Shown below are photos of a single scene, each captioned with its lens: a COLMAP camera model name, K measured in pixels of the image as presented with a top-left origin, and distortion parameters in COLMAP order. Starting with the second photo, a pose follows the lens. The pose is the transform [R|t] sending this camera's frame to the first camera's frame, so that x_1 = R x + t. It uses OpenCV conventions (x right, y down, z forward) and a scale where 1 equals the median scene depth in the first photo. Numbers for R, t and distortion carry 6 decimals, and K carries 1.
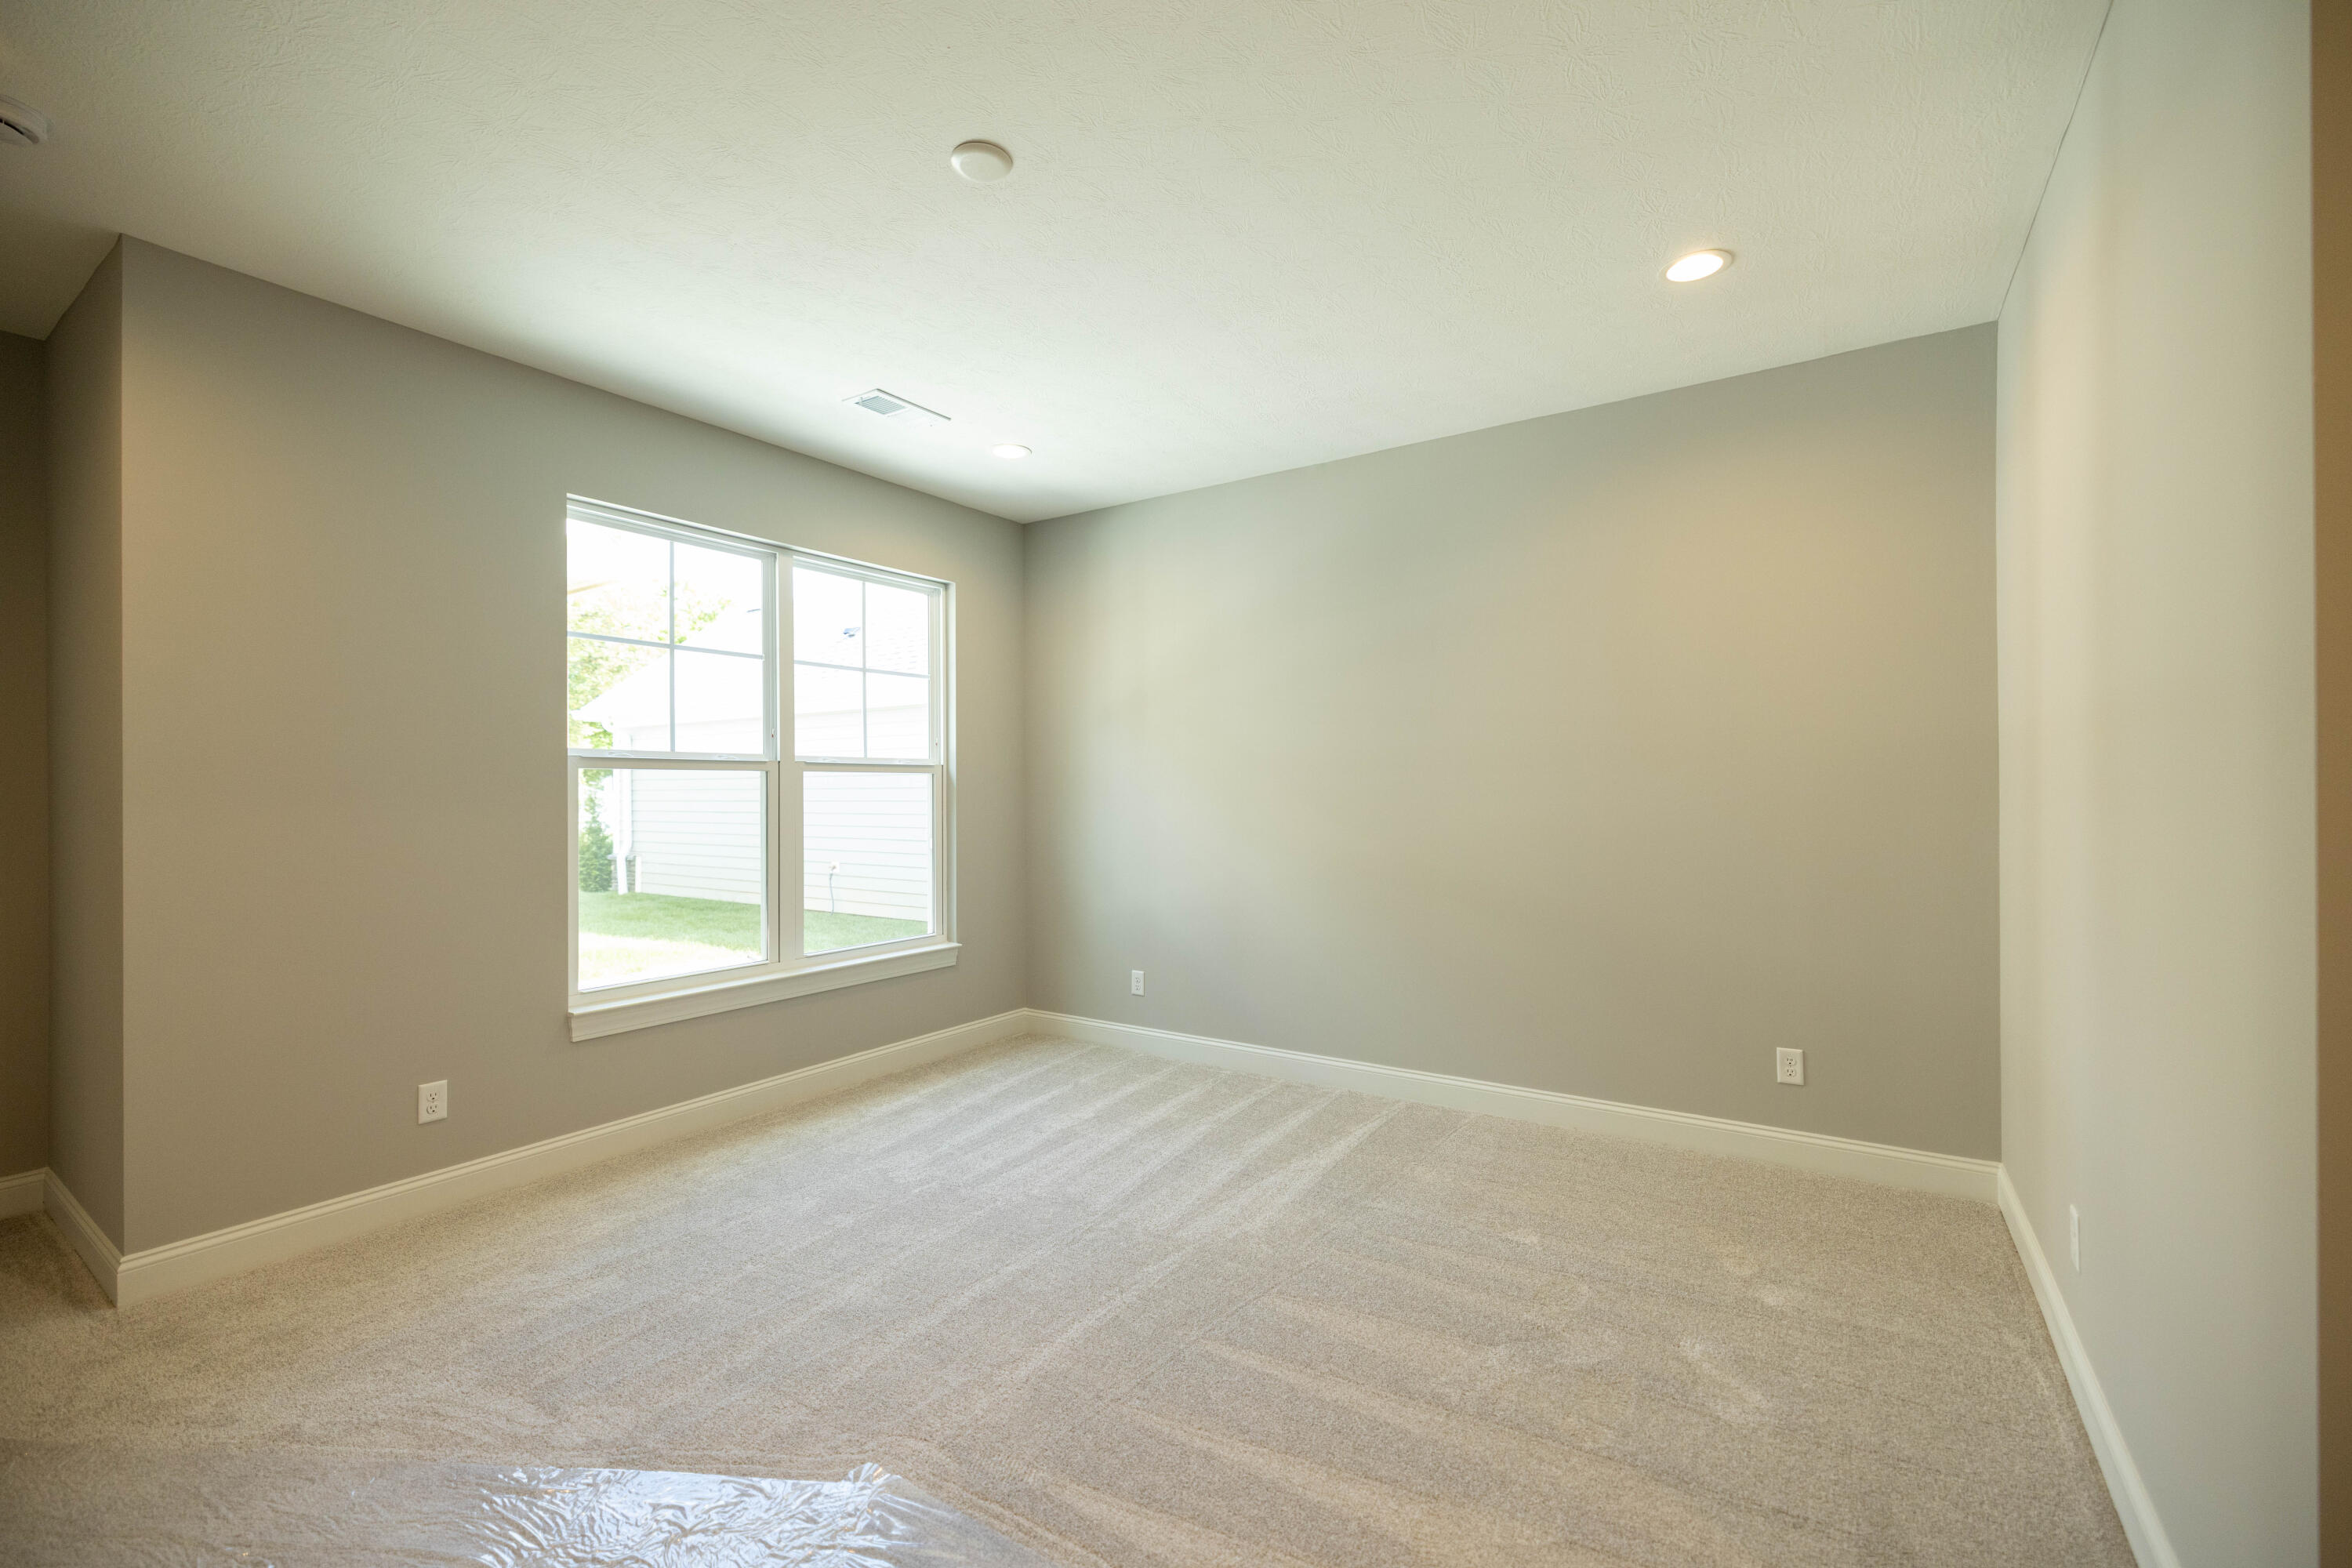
lens RADIAL K [[980.7, 0, 1215.1], [0, 980.7, 790.2], [0, 0, 1]] dist [0.001515, -0.001372]
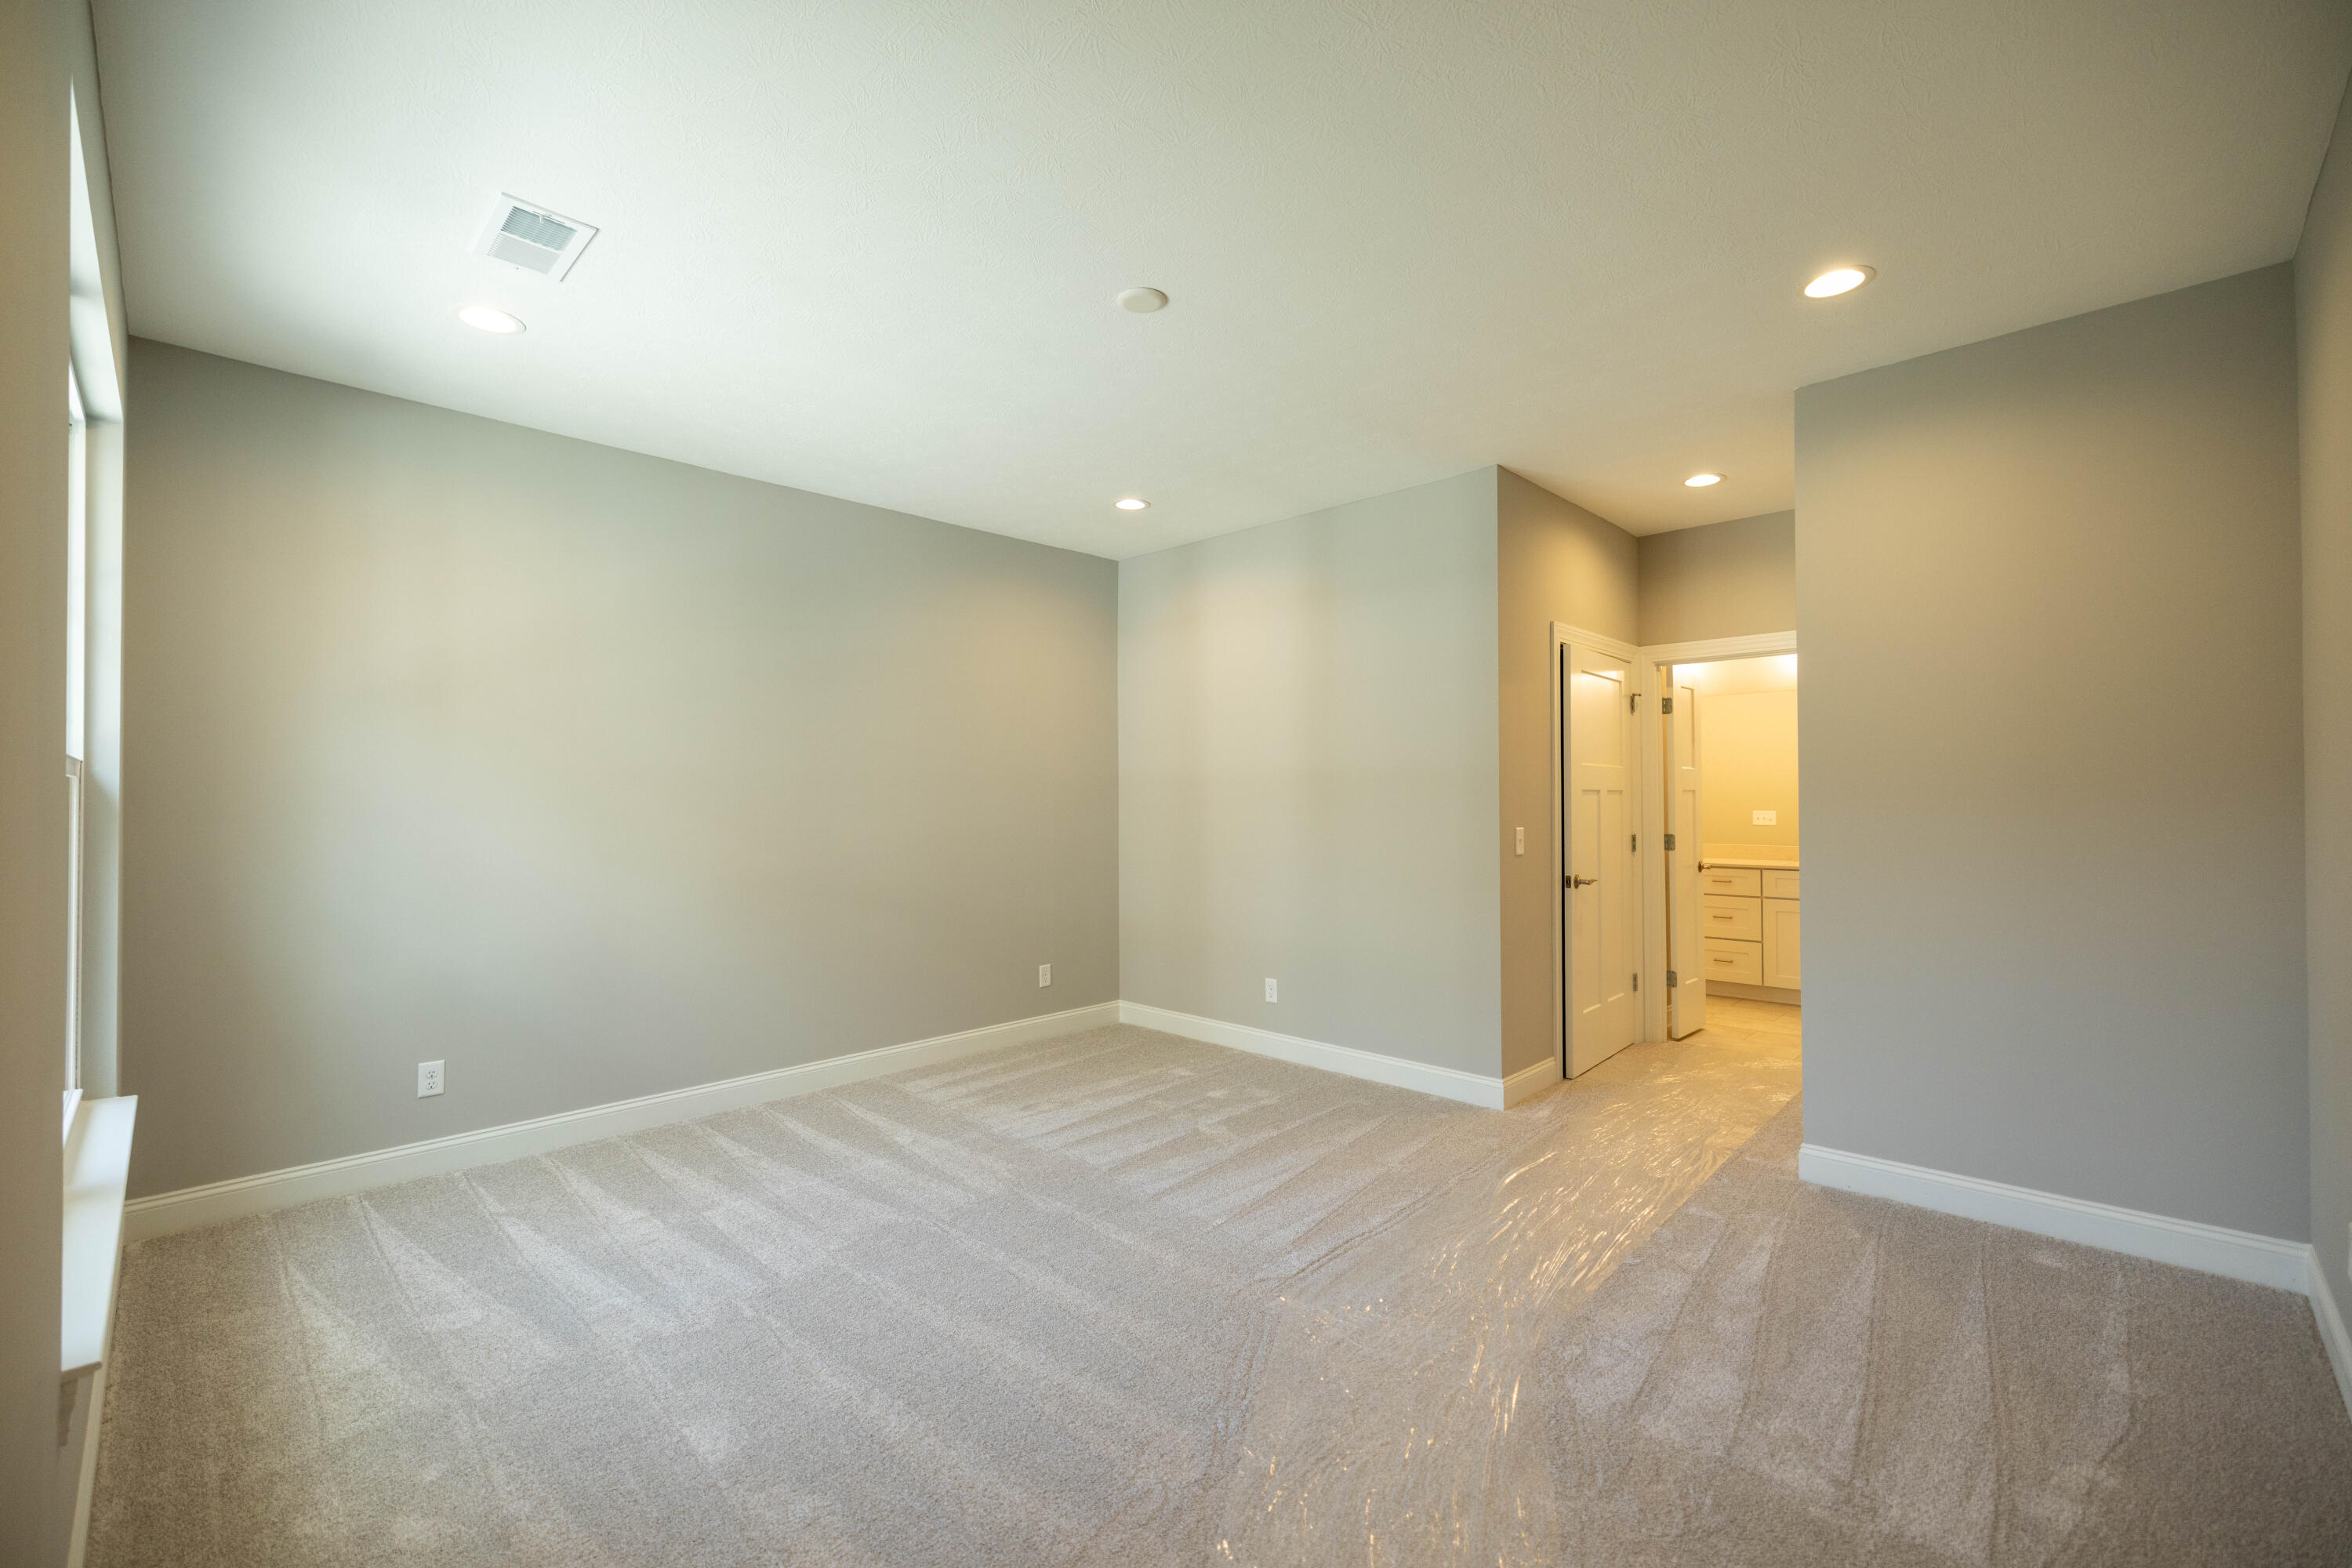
lens RADIAL K [[980.7, 0, 1168.0], [0, 980.7, 787.8], [0, 0, 1]] dist [0.001515, -0.001372]
pose [[0.193352, 0.014023, 0.981029, -0.816145], [-0.001227, 0.999901, -0.014051, -0.005805], [-0.981129, 0.001513, 0.193350, 0.409096]]
